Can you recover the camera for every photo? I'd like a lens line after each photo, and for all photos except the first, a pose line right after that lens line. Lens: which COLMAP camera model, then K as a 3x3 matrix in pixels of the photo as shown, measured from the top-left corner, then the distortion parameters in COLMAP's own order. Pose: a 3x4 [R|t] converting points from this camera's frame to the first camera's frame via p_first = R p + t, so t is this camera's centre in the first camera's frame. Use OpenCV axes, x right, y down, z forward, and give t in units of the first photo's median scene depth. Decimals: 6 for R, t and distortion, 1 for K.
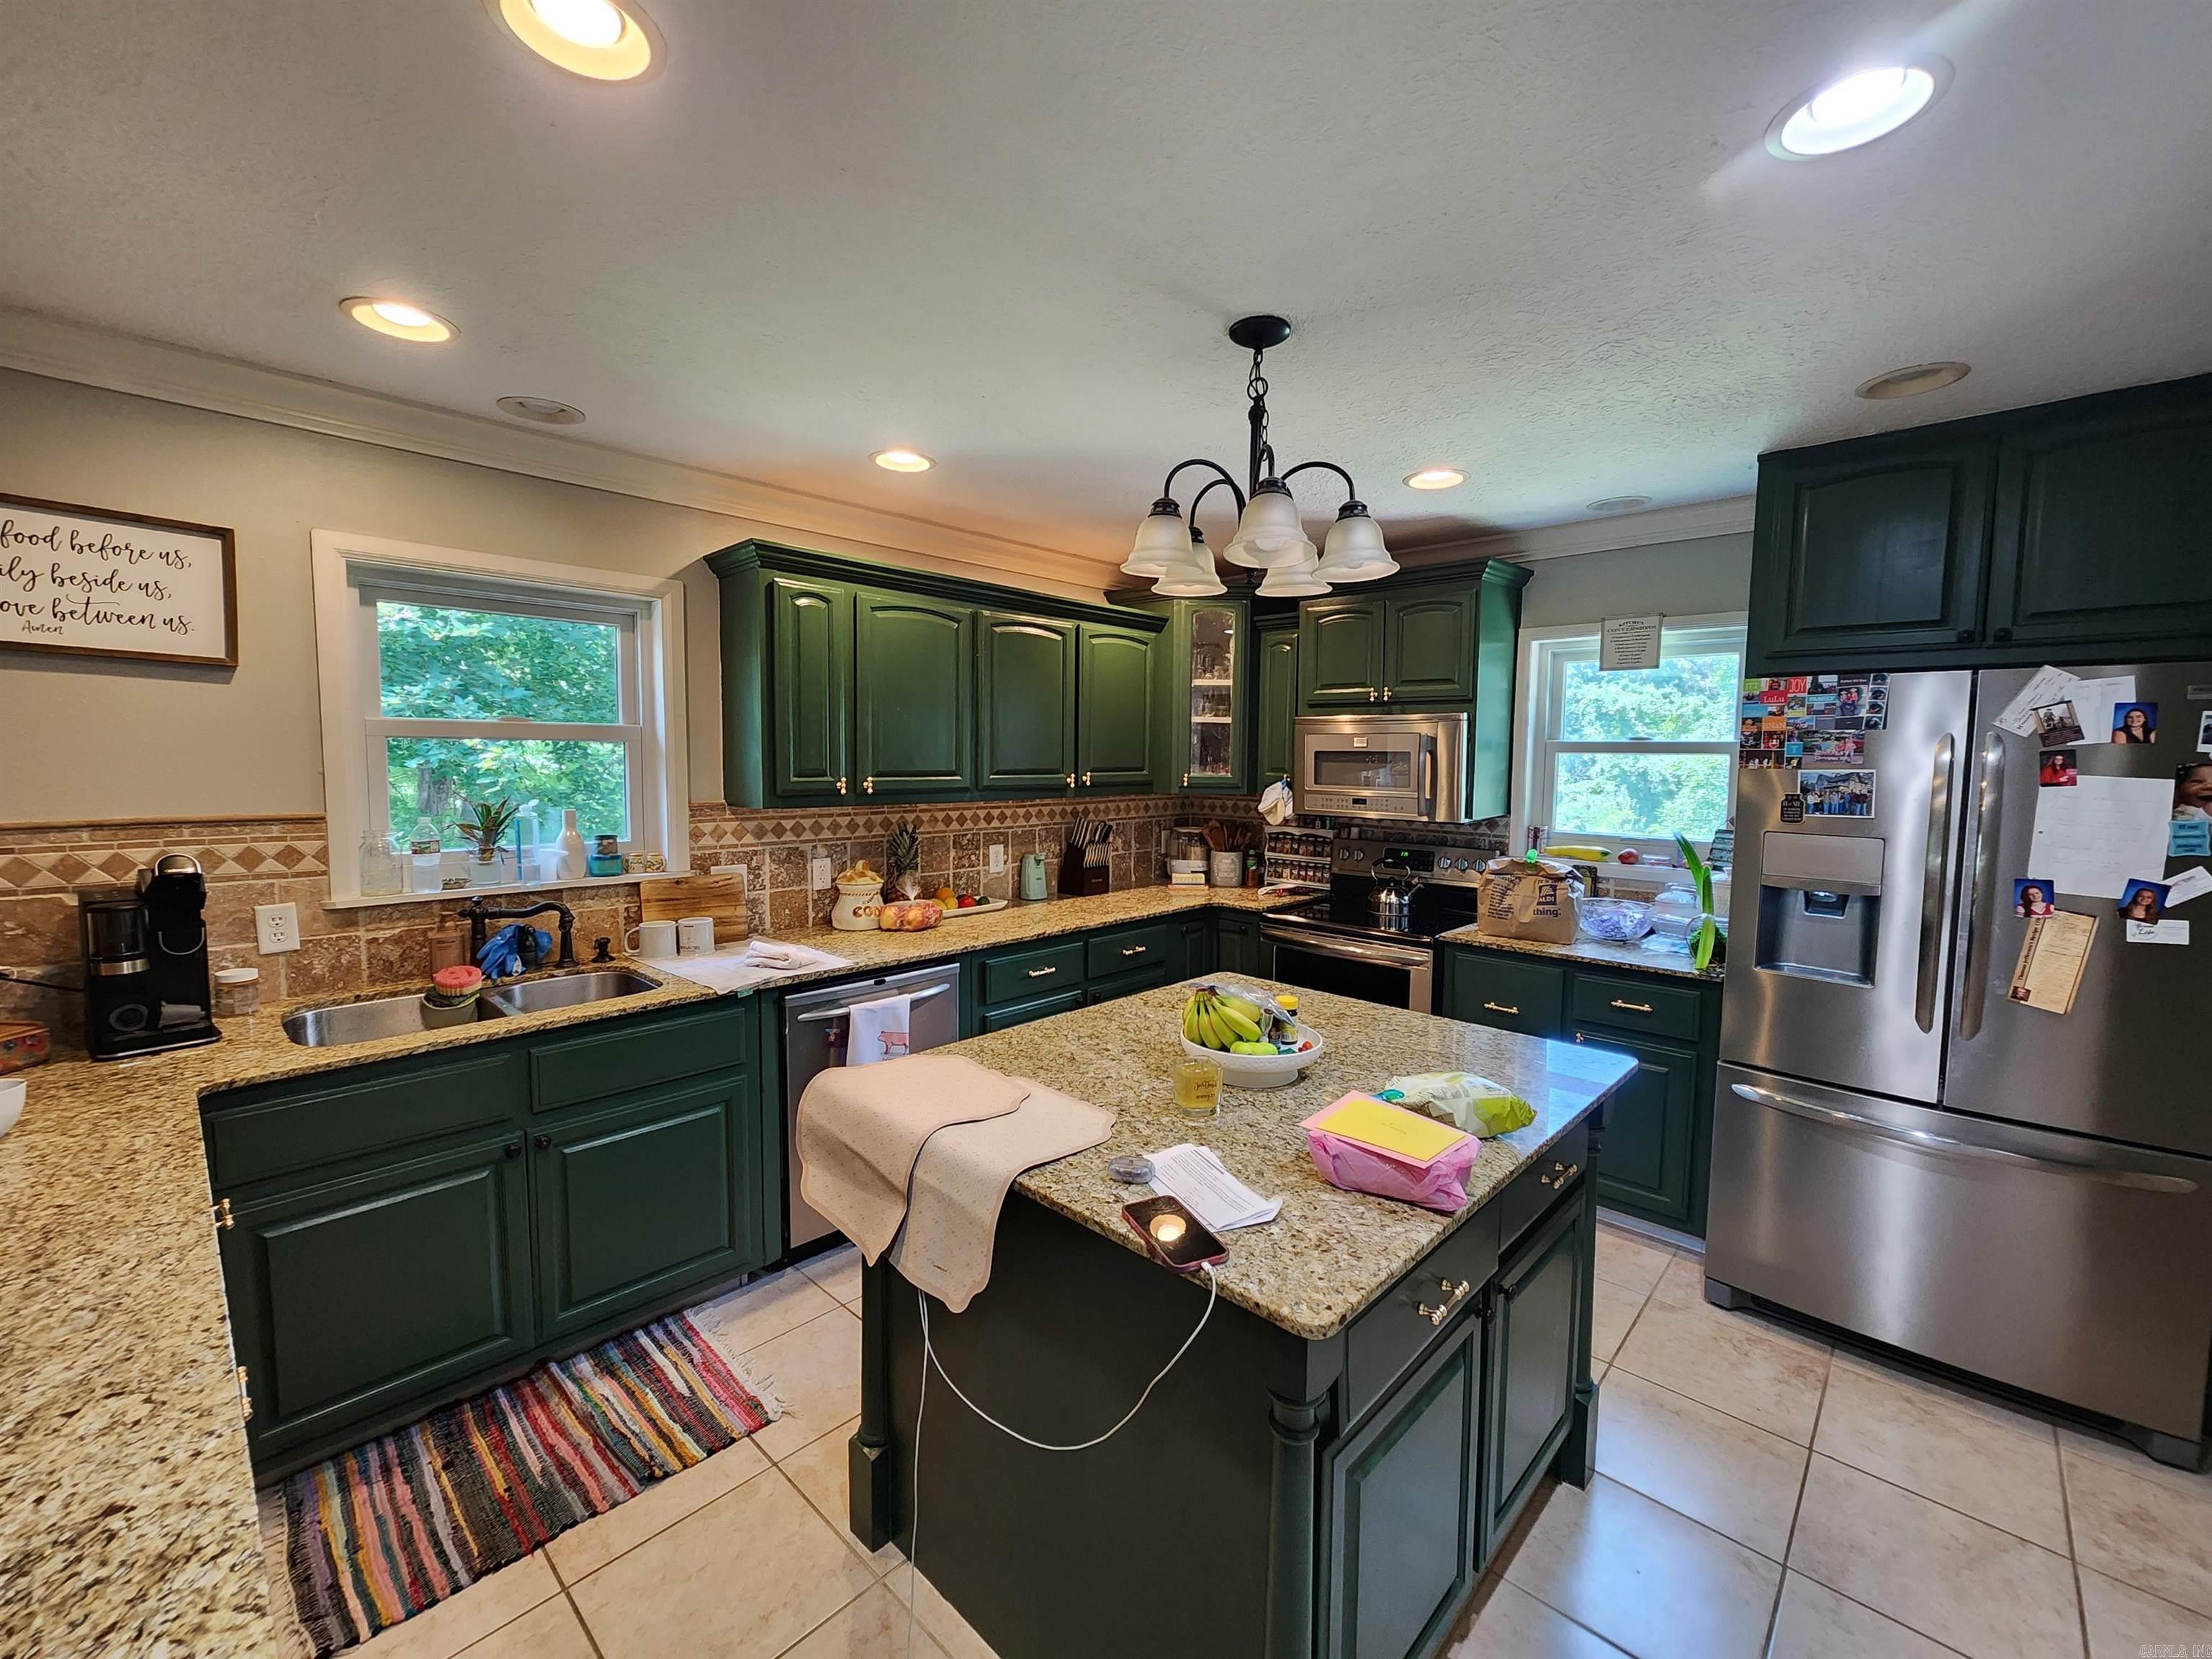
lens RADIAL K [[910.4, 0, 1103.8], [0, 910.4, 817.2], [0, 0, 1]] dist [0.001188, 0.001328]
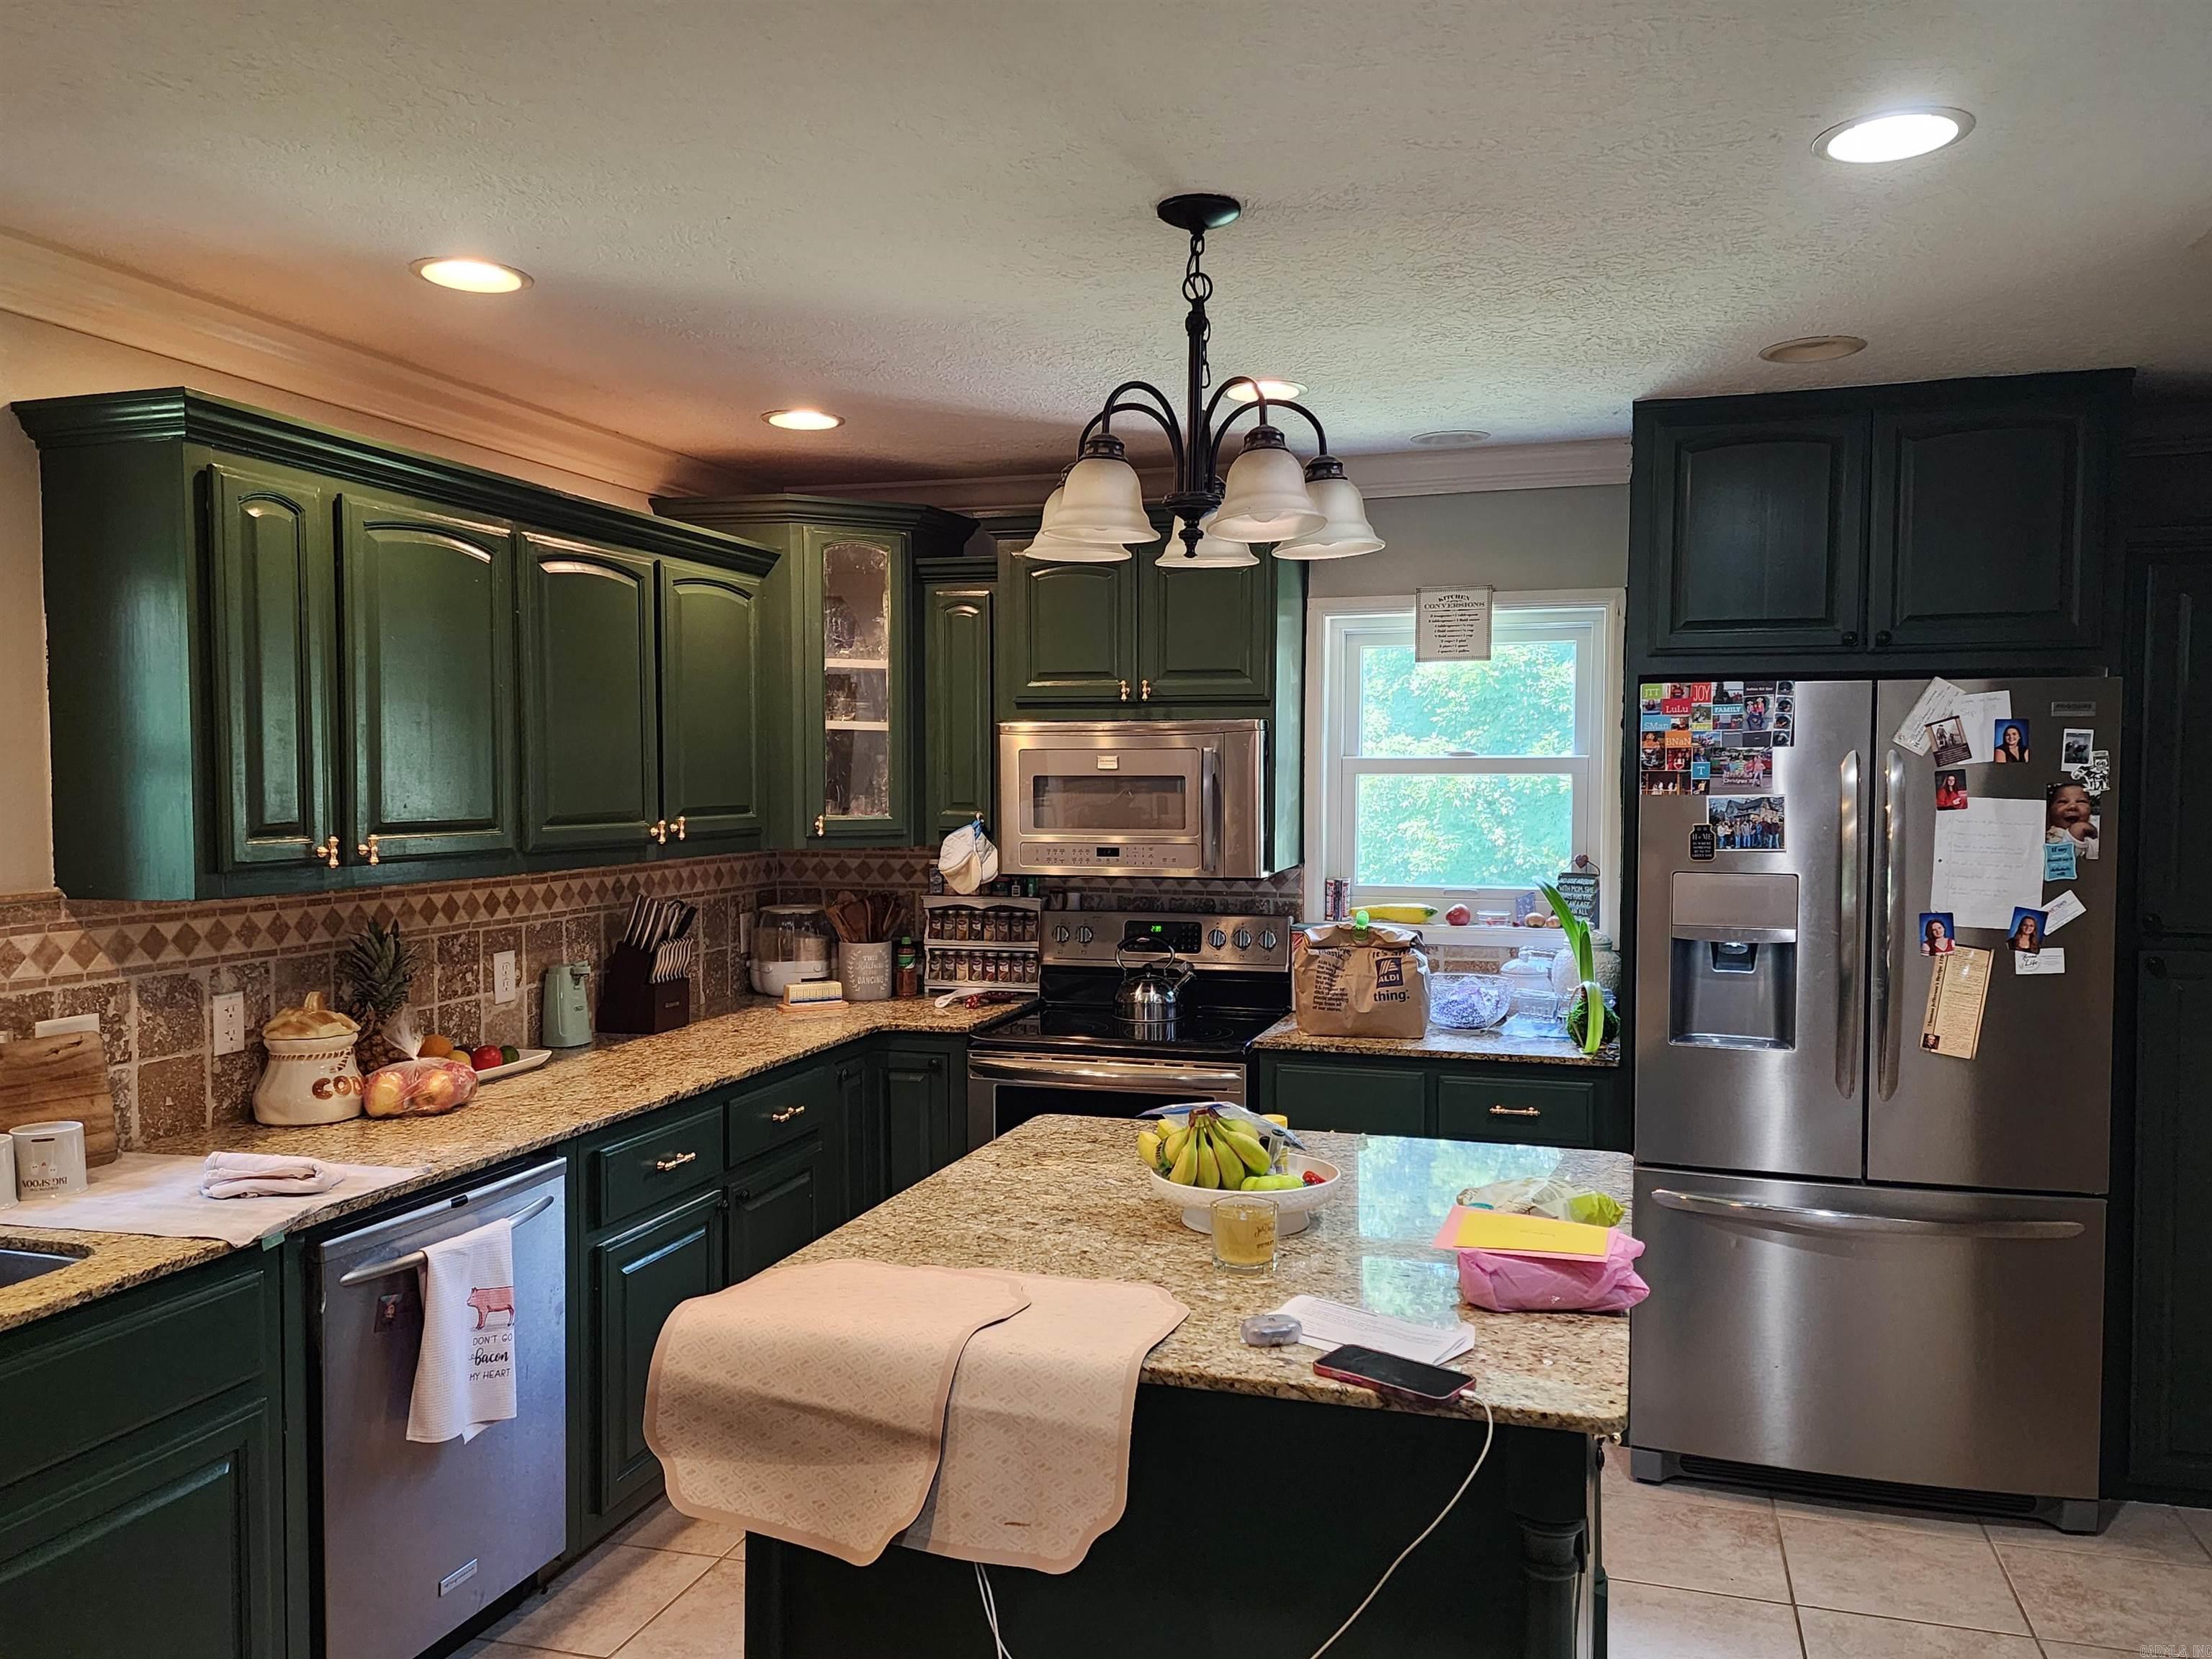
lens RADIAL K [[1709.4, 0, 1092.0], [0, 1709.4, 848.9], [0, 0, 1]] dist [0.078905, -0.051911]
pose [[0.895525, -0.030616, 0.443957, -0.417864], [0.040386, 0.999105, -0.012565, -0.006224], [-0.443175, 0.029181, 0.895960, -0.145613]]
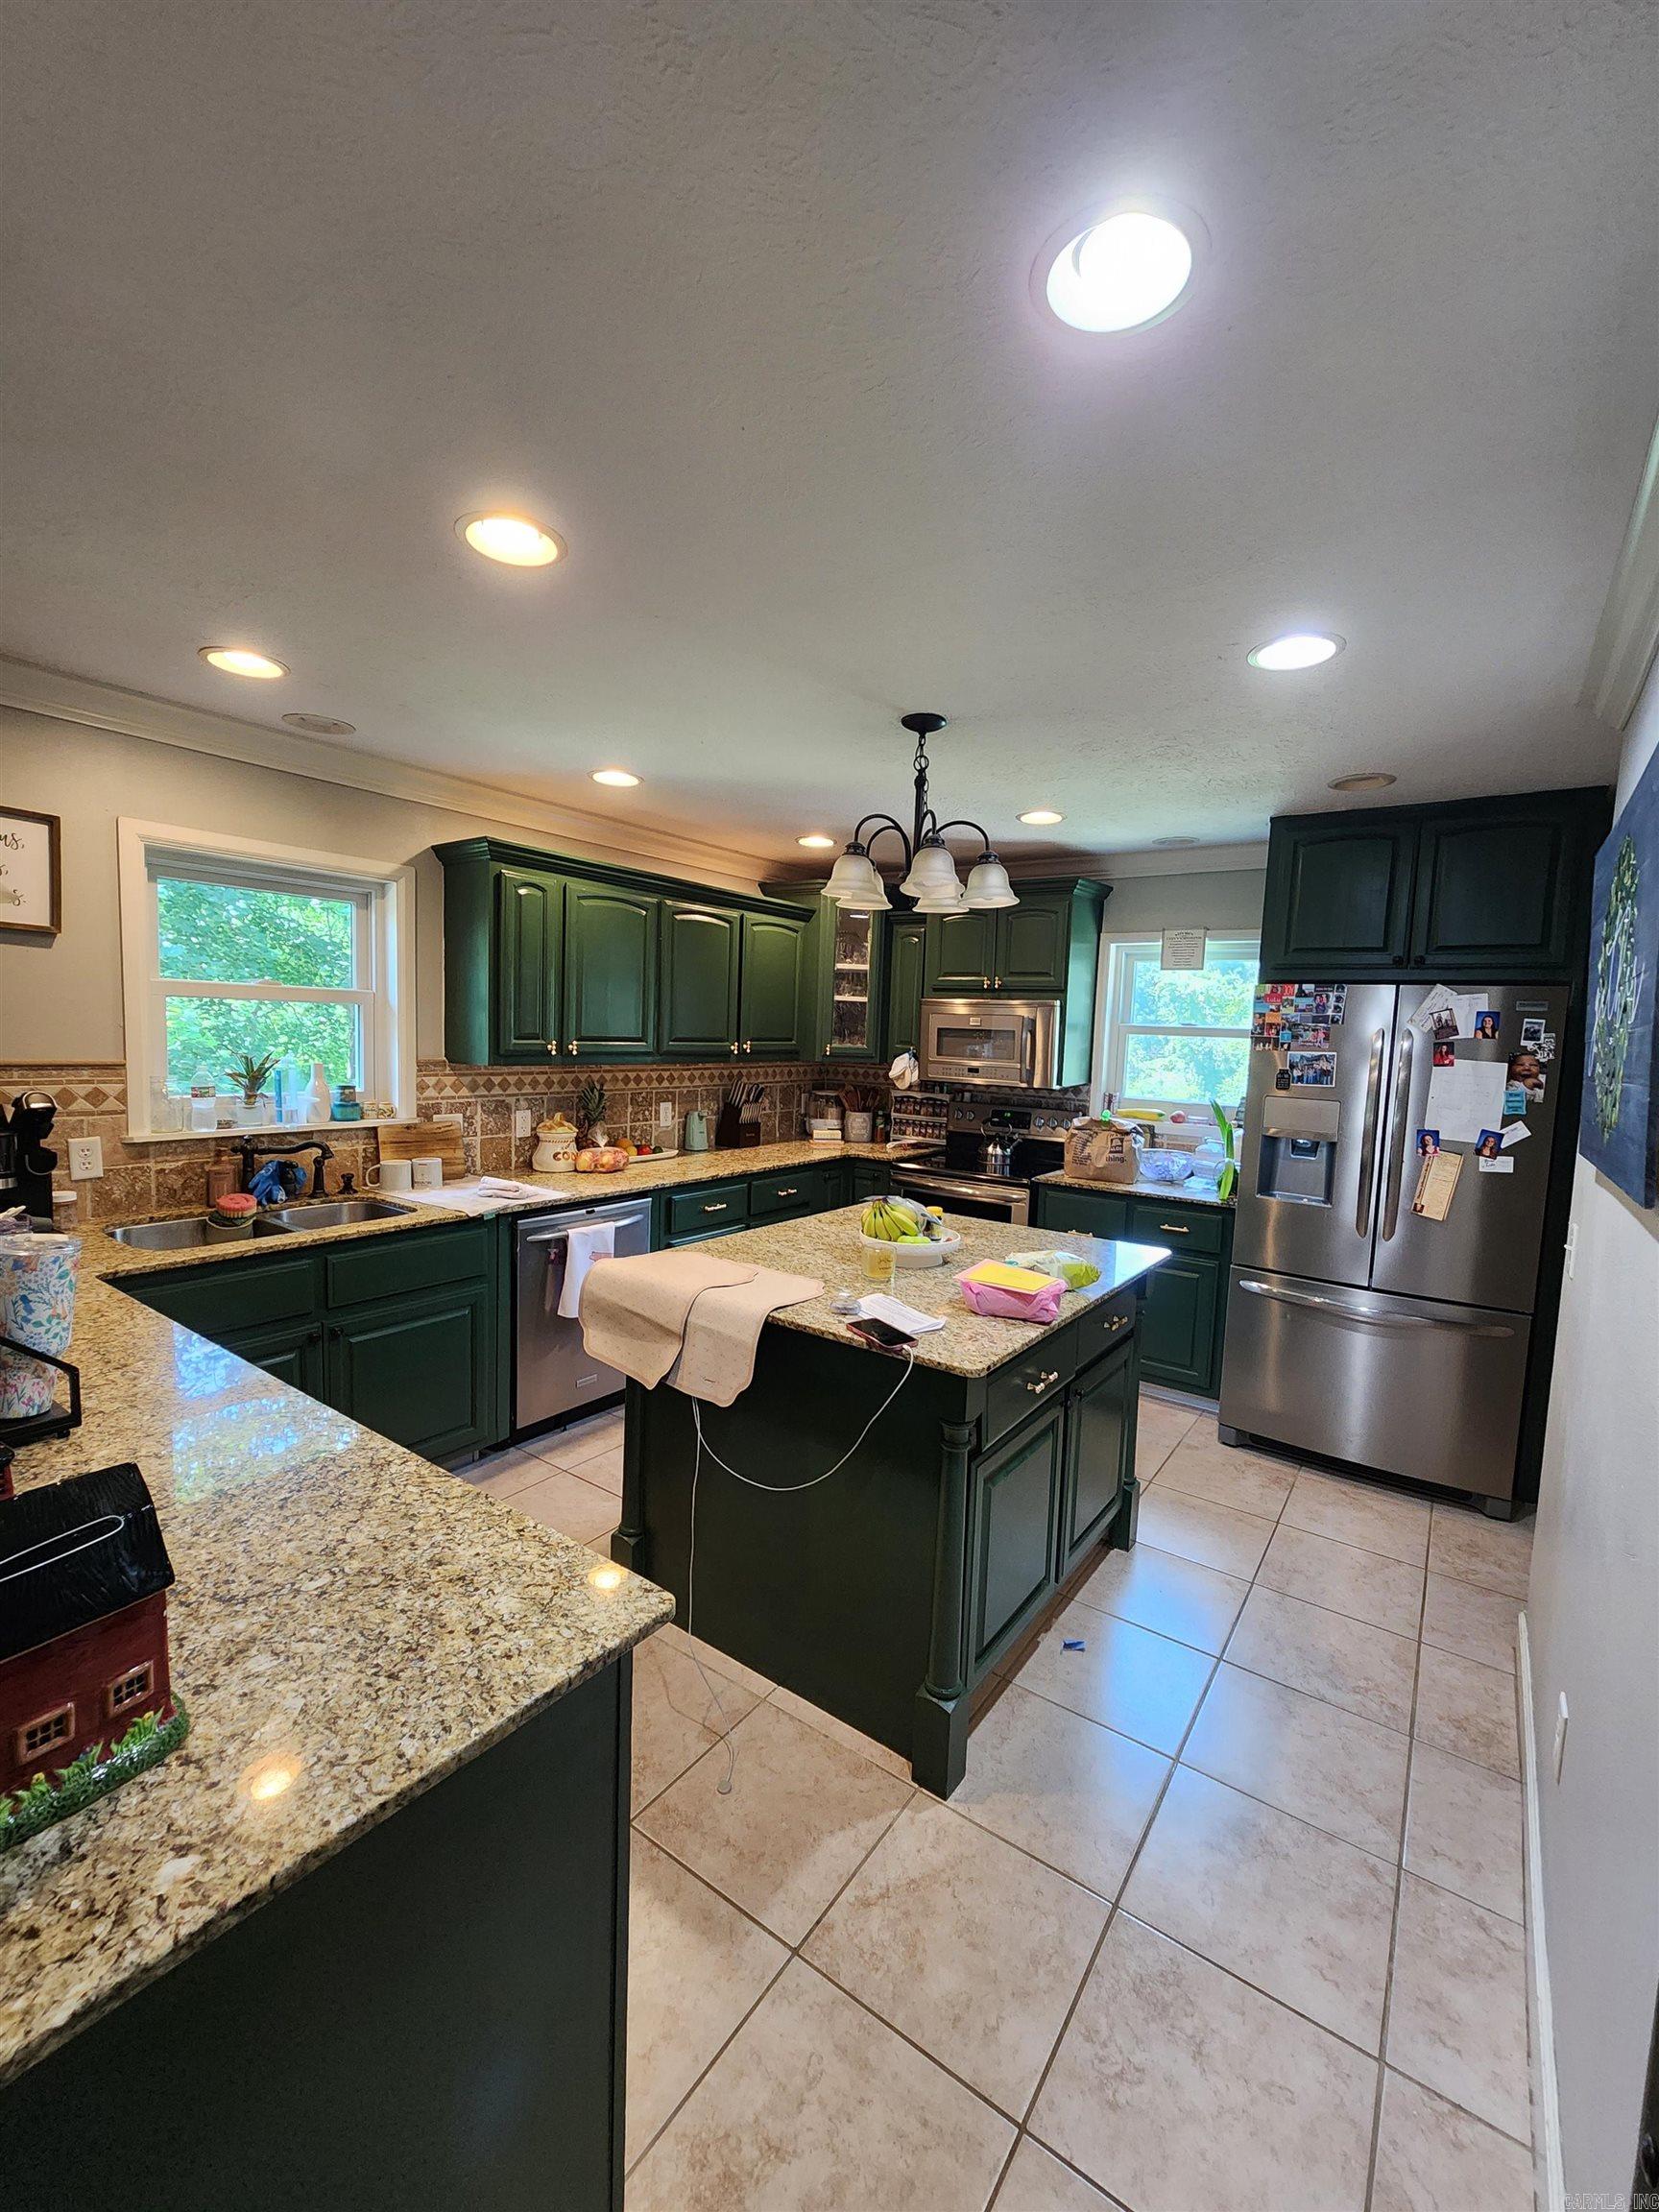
lens RADIAL K [[910.4, 0, 828.6], [0, 910.4, 1103.2], [0, 0, 1]] dist [0.001188, 0.001328]
pose [[0.990336, 0.014339, 0.137943, -0.117127], [-0.016809, 0.999718, 0.016759, 0.014531], [-0.137664, -0.018916, 0.990298, -0.269425]]
